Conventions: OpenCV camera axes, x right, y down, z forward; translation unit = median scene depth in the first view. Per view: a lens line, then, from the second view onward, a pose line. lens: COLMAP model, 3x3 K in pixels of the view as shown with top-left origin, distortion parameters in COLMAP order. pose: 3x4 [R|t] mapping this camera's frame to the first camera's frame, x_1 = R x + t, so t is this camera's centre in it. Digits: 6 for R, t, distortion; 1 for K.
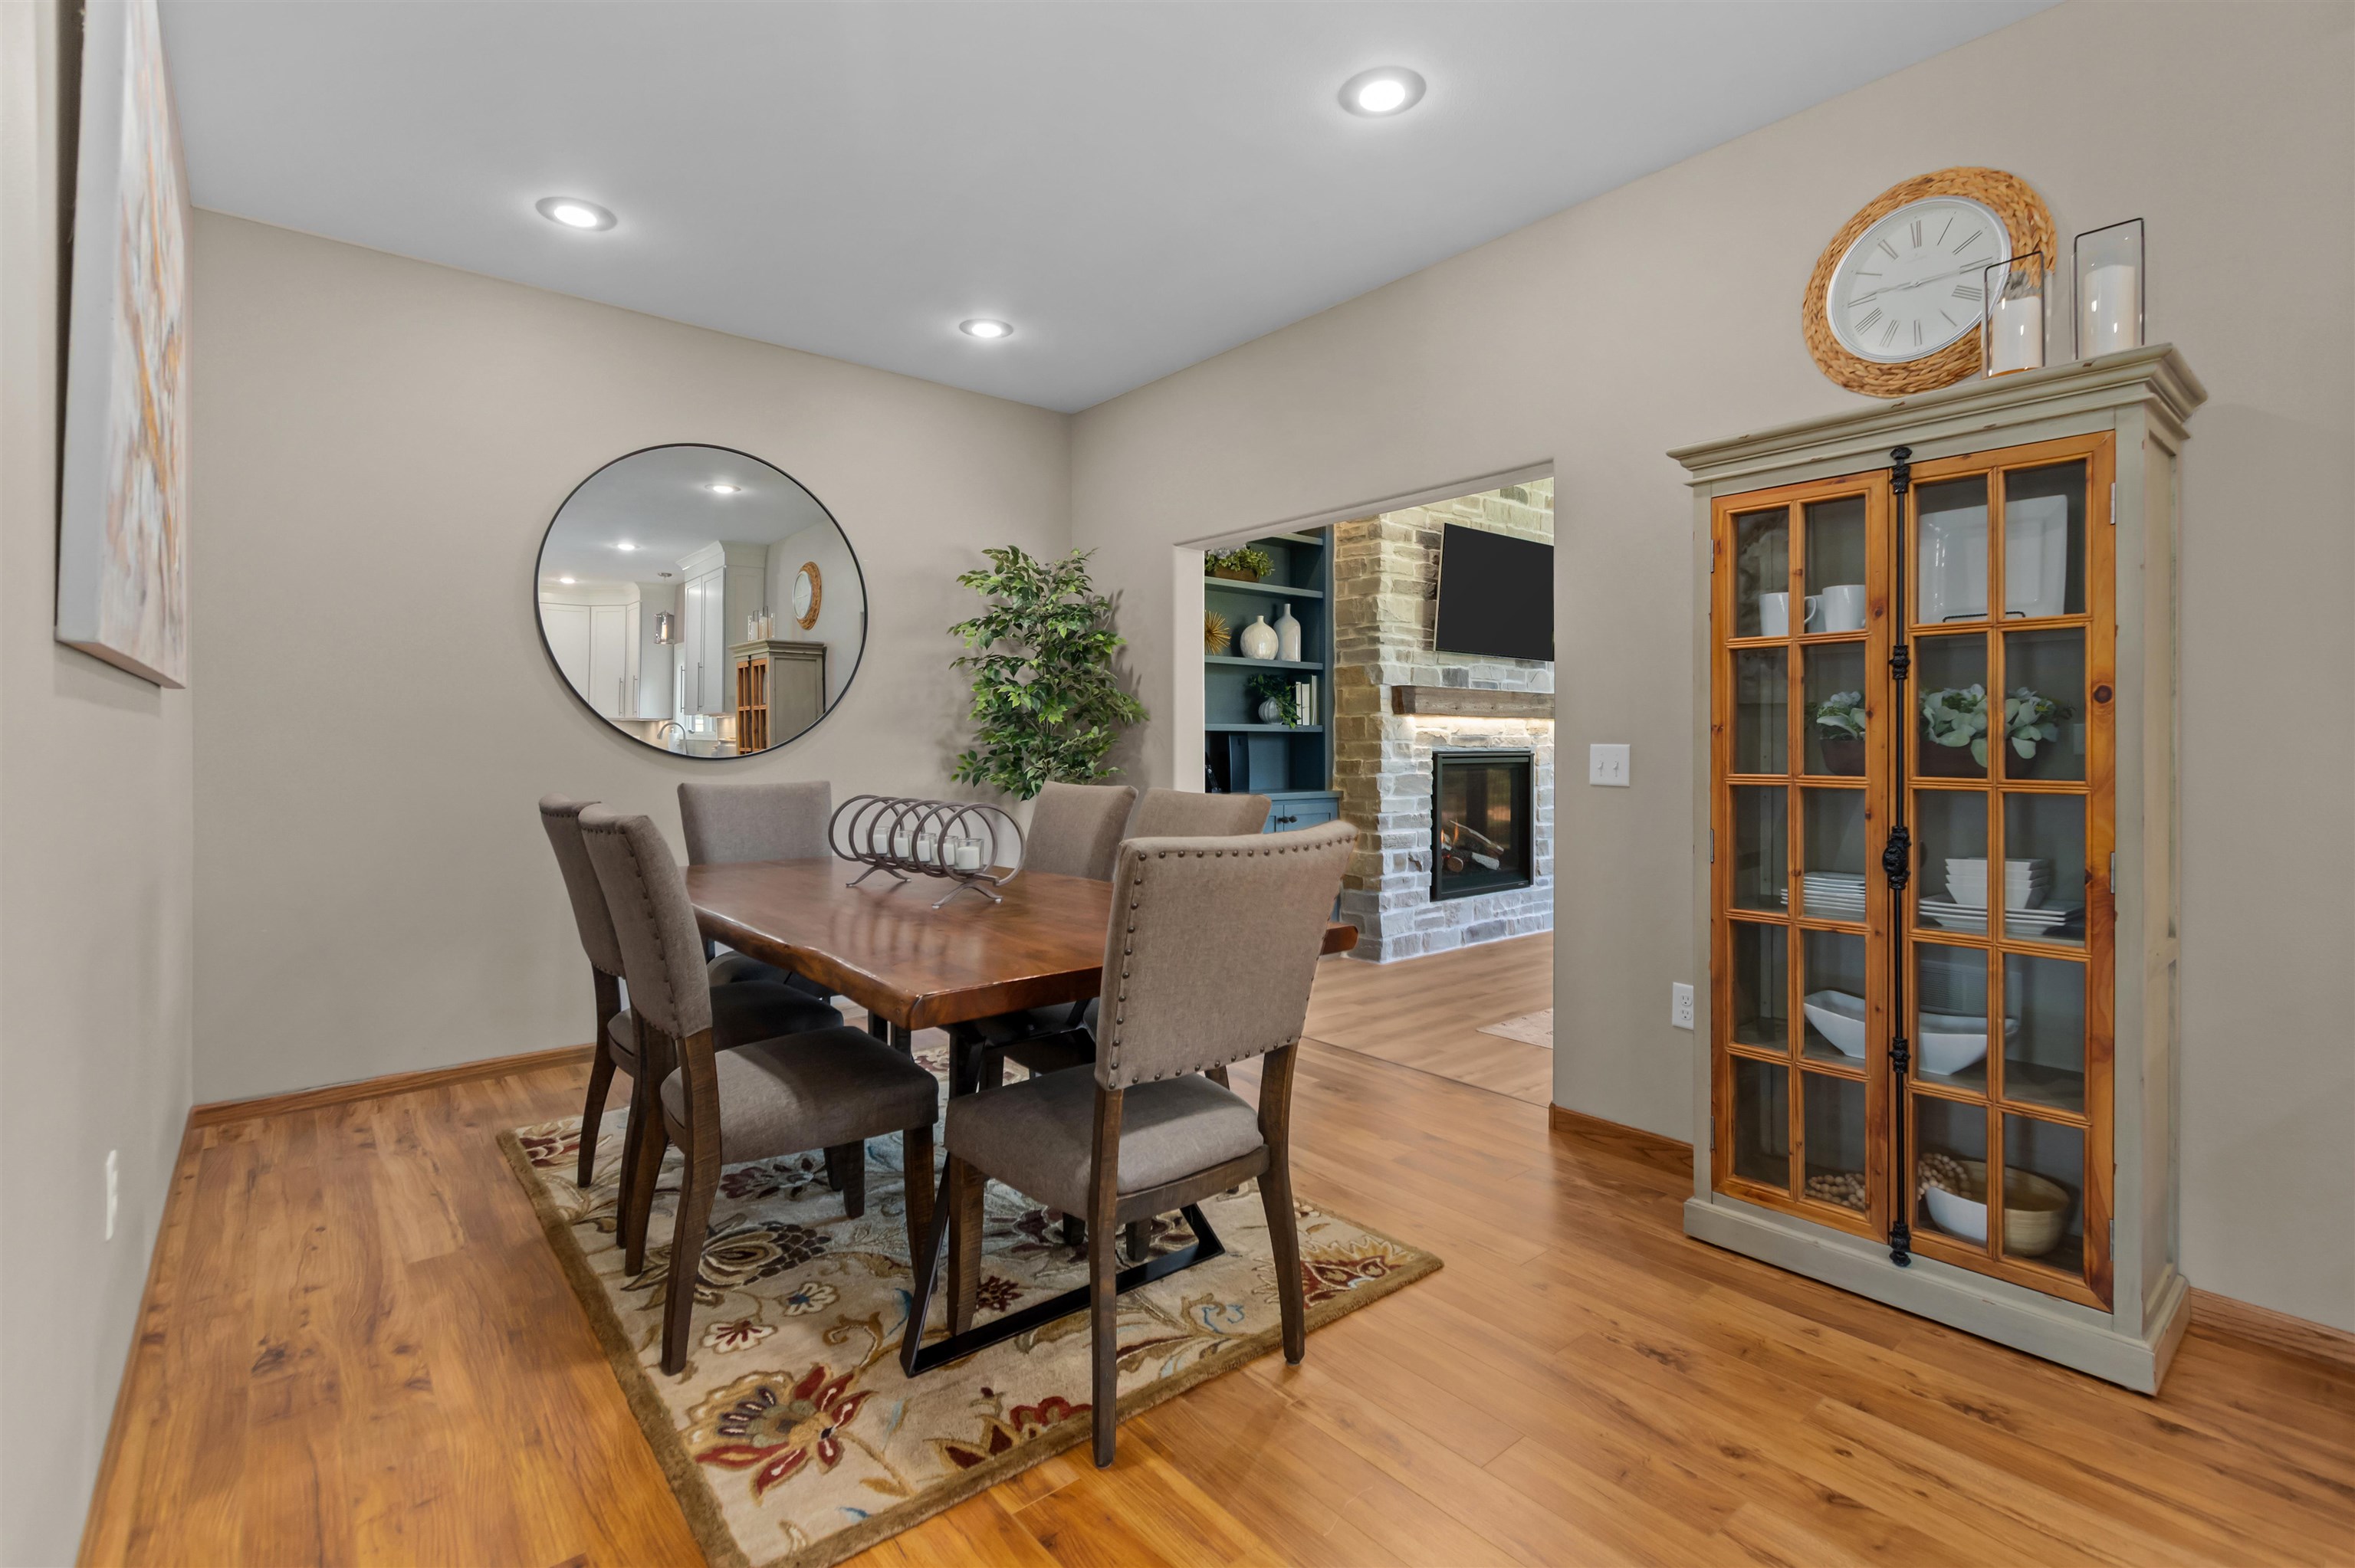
lens RADIAL K [[1075.7, 0, 1184.5], [0, 1075.7, 746.7], [0, 0, 1]] dist [0.001608, 0.000017]
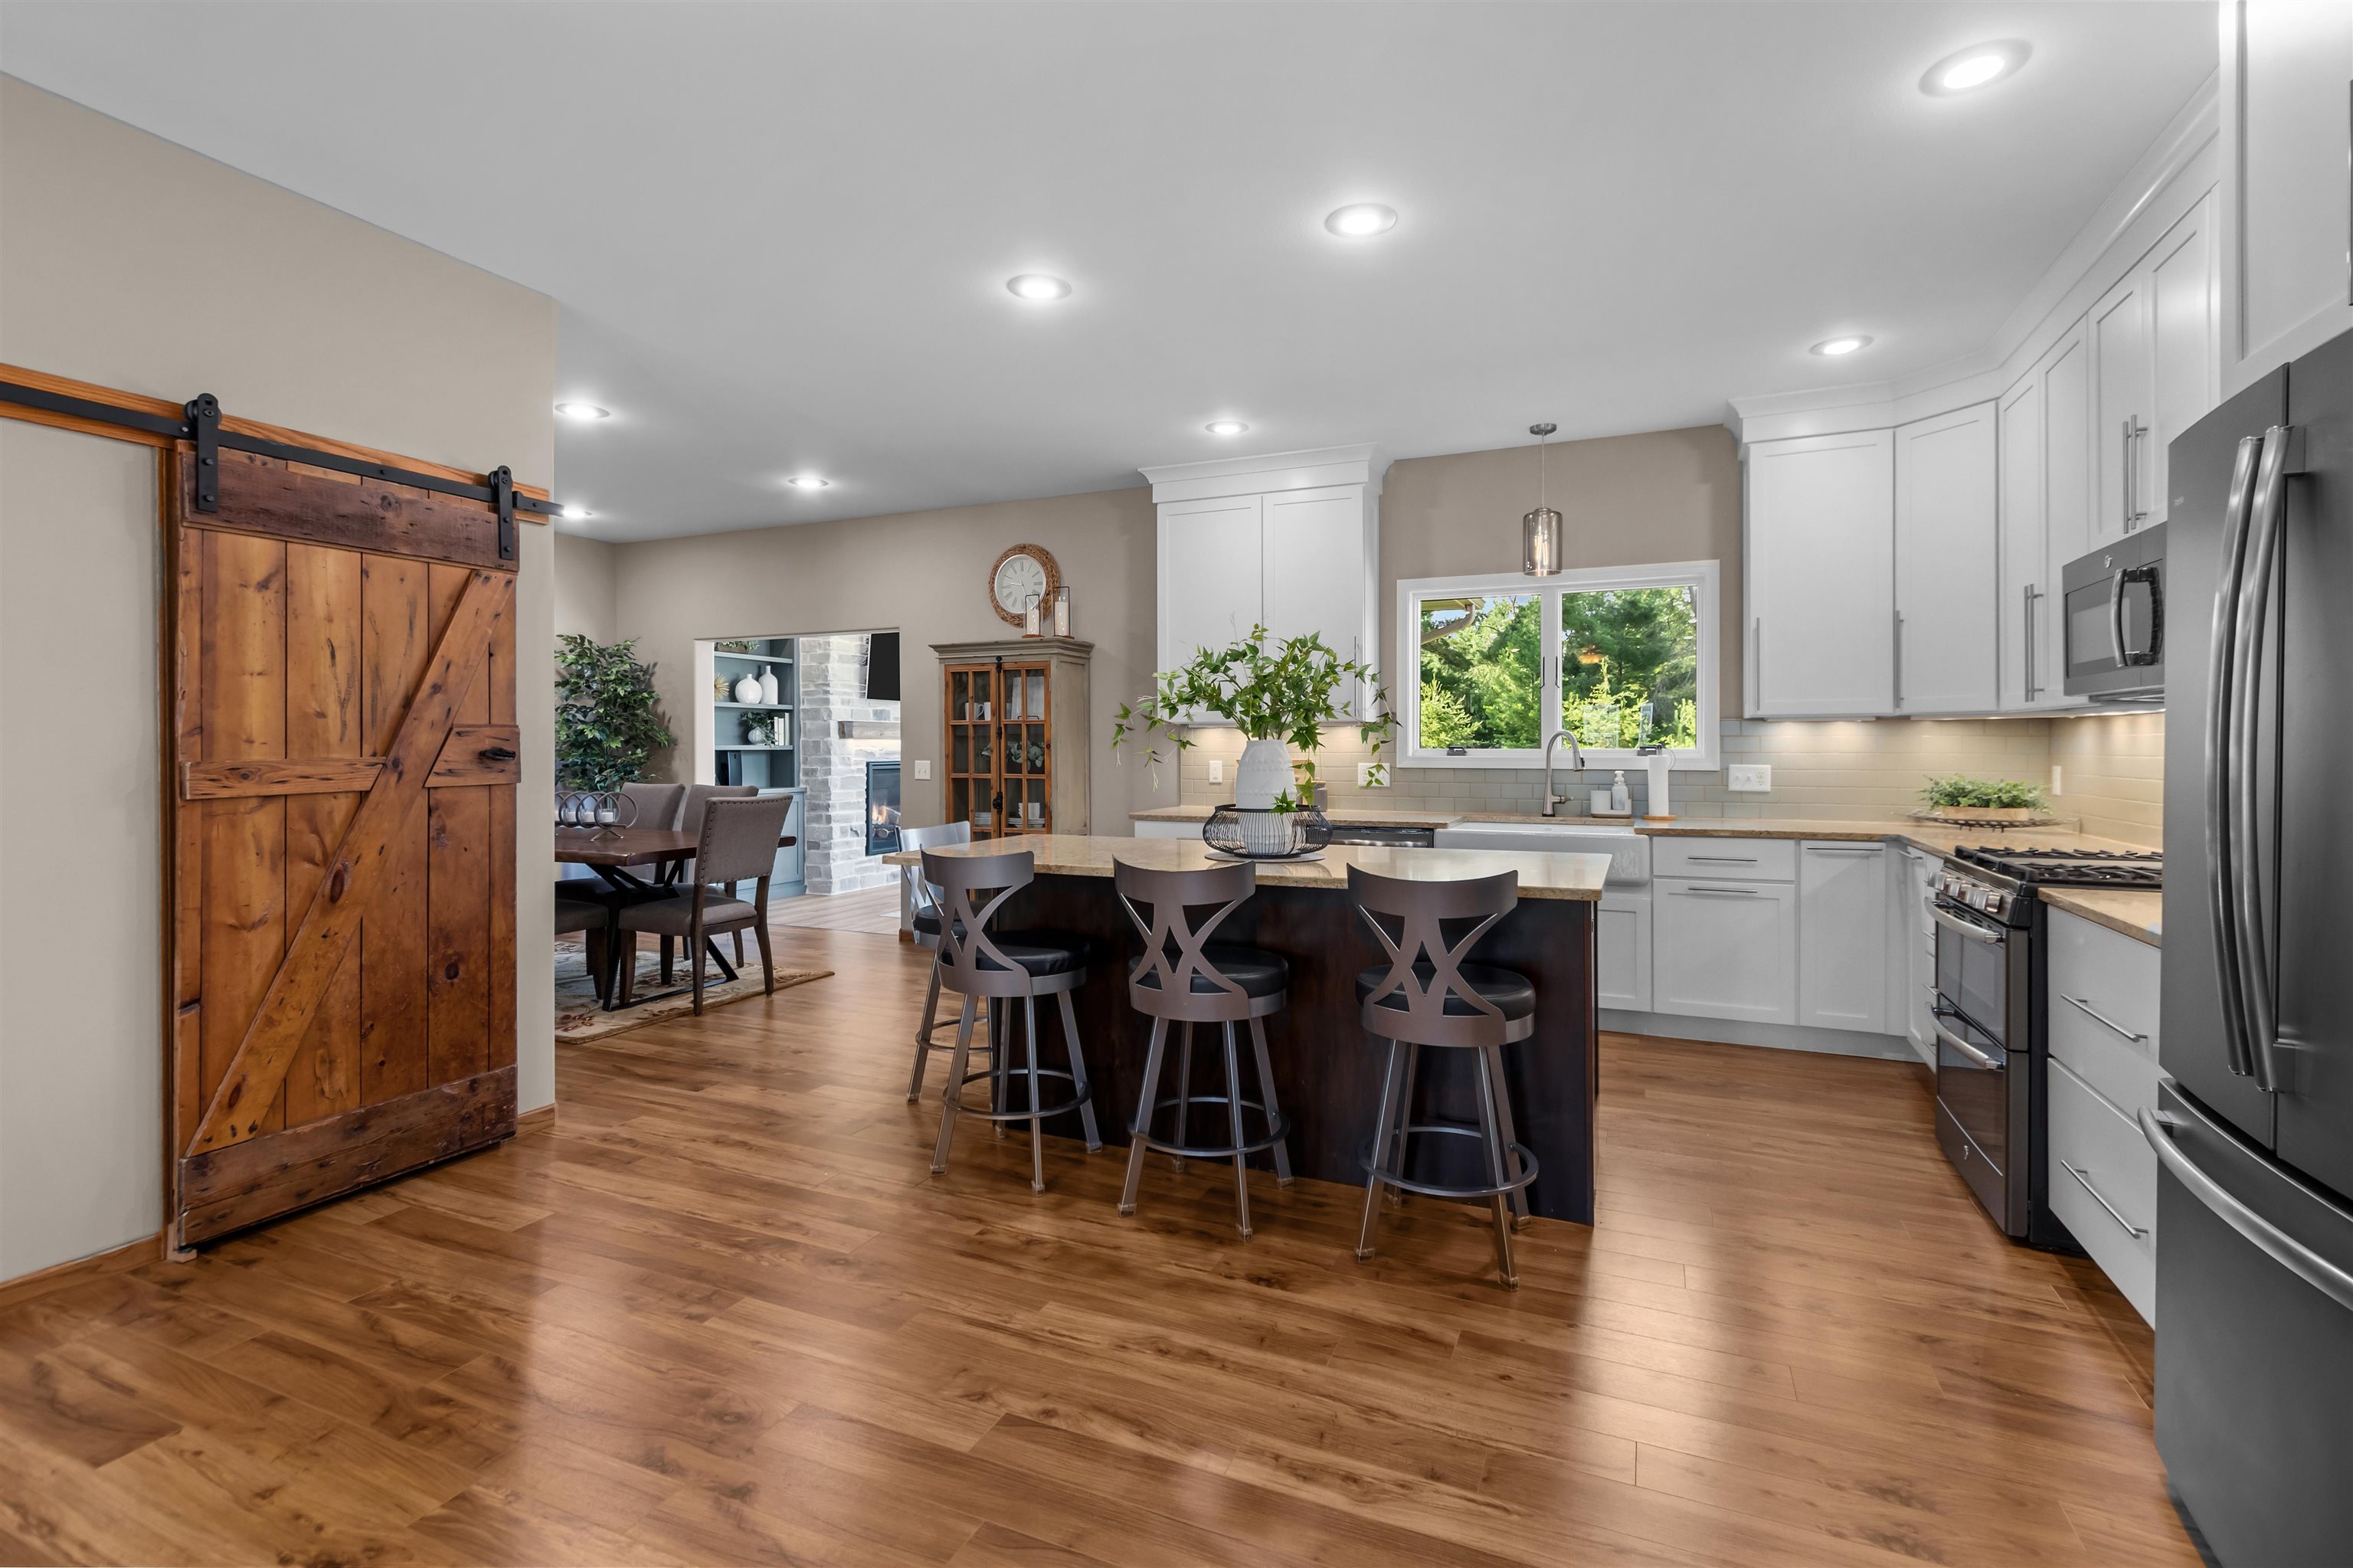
lens RADIAL K [[1063.4, 0, 1176.3], [0, 1063.4, 751.4], [0, 0, 1]] dist [0.000592, 0.000114]
pose [[0.896591, -0.004955, 0.442831, -0.056398], [0.004012, 0.999987, 0.003067, -0.014155], [-0.442841, -0.000974, 0.896600, -0.637694]]
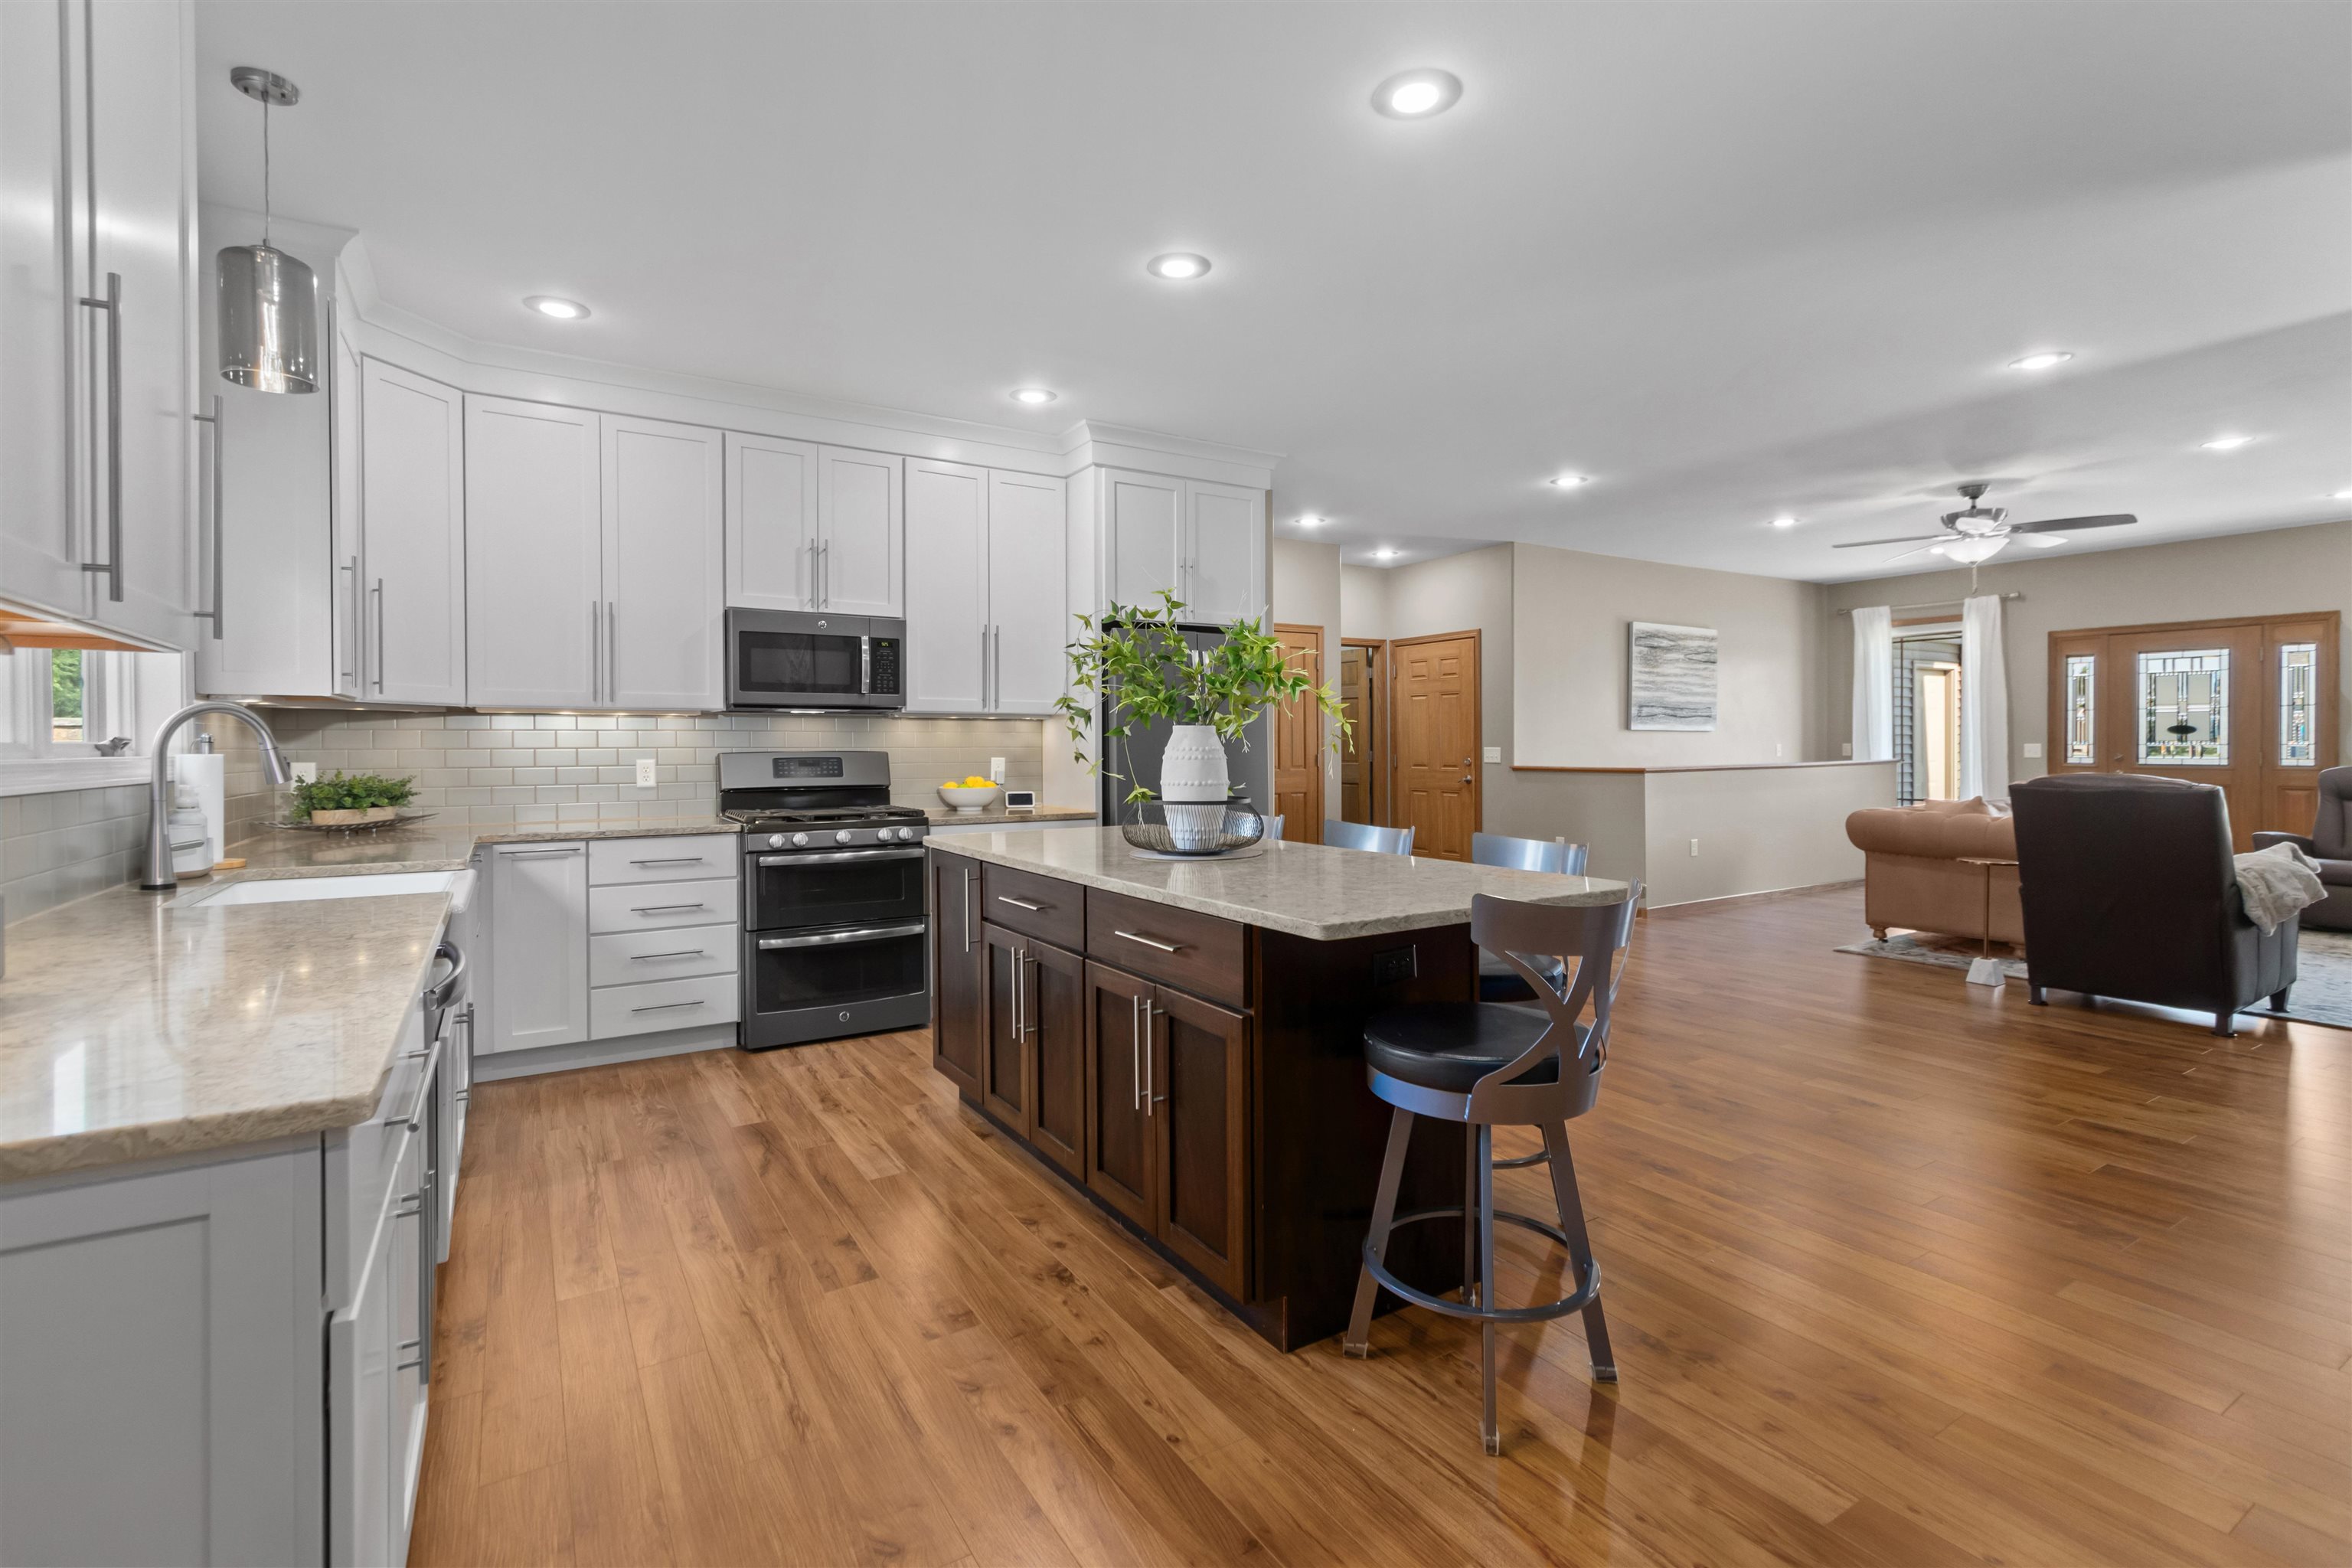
lens RADIAL K [[1069.5, 0, 1183.5], [0, 1069.5, 748.1], [0, 0, 1]] dist [0.013678, -0.007178]
pose [[-0.990664, 0.002668, 0.136298, 0.173208], [0.003579, 0.999973, 0.006435, -0.010874], [-0.136277, 0.006863, -0.990647, 0.377481]]
